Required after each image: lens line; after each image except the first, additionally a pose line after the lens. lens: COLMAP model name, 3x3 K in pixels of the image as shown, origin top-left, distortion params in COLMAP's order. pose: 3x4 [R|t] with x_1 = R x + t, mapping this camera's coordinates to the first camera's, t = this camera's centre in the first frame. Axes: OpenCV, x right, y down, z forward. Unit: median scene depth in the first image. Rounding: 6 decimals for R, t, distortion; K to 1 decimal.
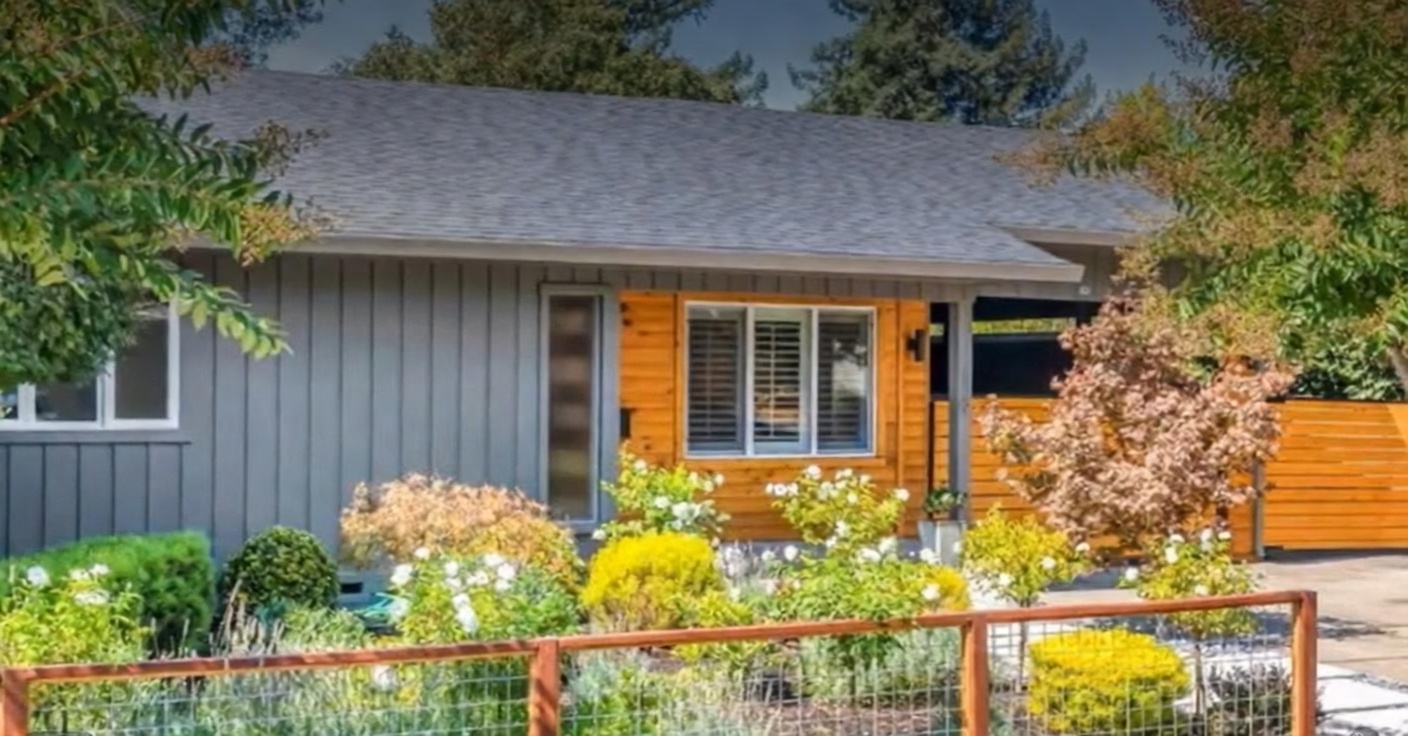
lens RADIAL K [[1551.0, 0, 704.0], [0, 1551.0, 370.2], [0, 0, 1]] dist [0.021810, 0.000000]
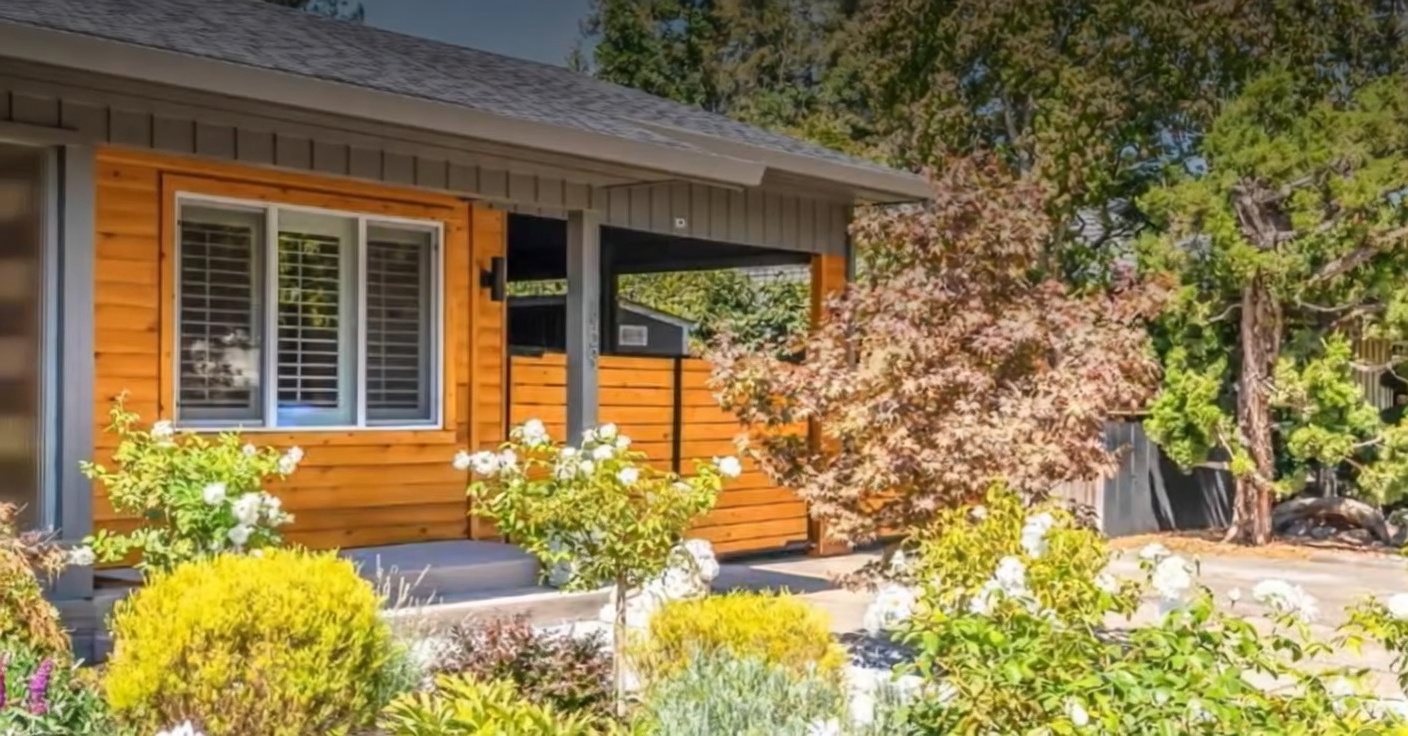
lens RADIAL K [[1551.0, 0, 704.0], [0, 1551.0, 368.8], [0, 0, 1]] dist [0.021810, 0.000000]
pose [[0.923325, 0.009105, 0.383911, -0.073705], [-0.009488, 0.999955, -0.000896, 0.036747], [-0.383902, -0.002815, 0.923370, 0.393840]]
